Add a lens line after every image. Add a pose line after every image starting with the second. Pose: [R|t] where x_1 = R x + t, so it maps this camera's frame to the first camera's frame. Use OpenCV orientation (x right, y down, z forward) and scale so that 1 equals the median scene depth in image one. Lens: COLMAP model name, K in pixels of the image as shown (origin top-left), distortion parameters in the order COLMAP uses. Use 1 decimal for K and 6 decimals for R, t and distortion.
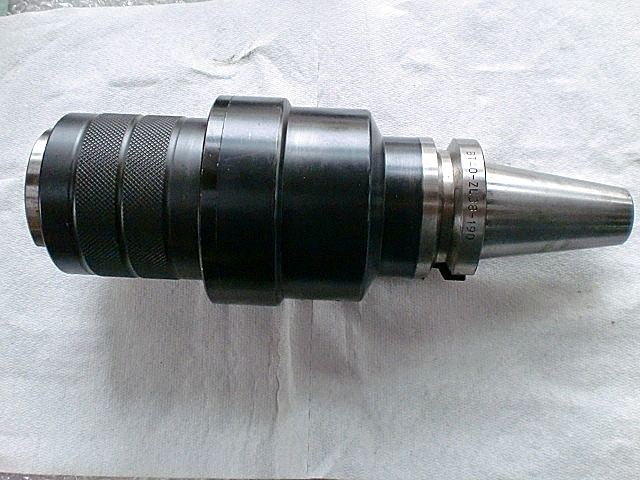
lens RADIAL K [[633.7, 0, 320.0], [0, 633.7, 240.0], [0, 0, 1]] dist [0.015322, -0.134604]
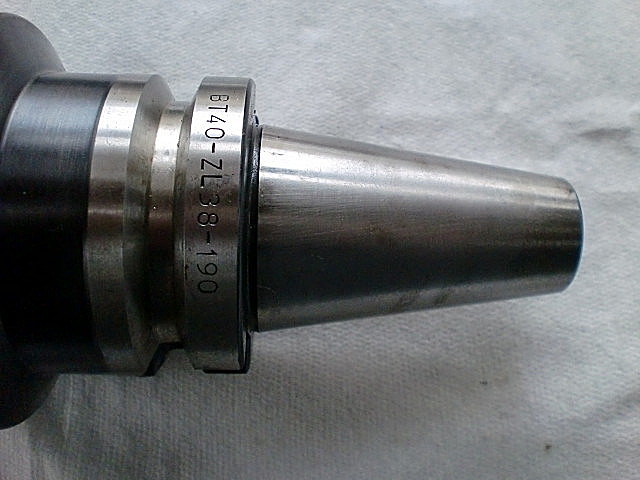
lens RADIAL K [[633.7, 0, 320.0], [0, 633.7, 240.0], [0, 0, 1]] dist [0.015322, -0.134604]
pose [[0.997669, -0.015688, 0.066414, 0.251698], [0.018631, 0.998861, -0.043929, -0.015535], [-0.065650, 0.045064, 0.996825, 0.503846]]
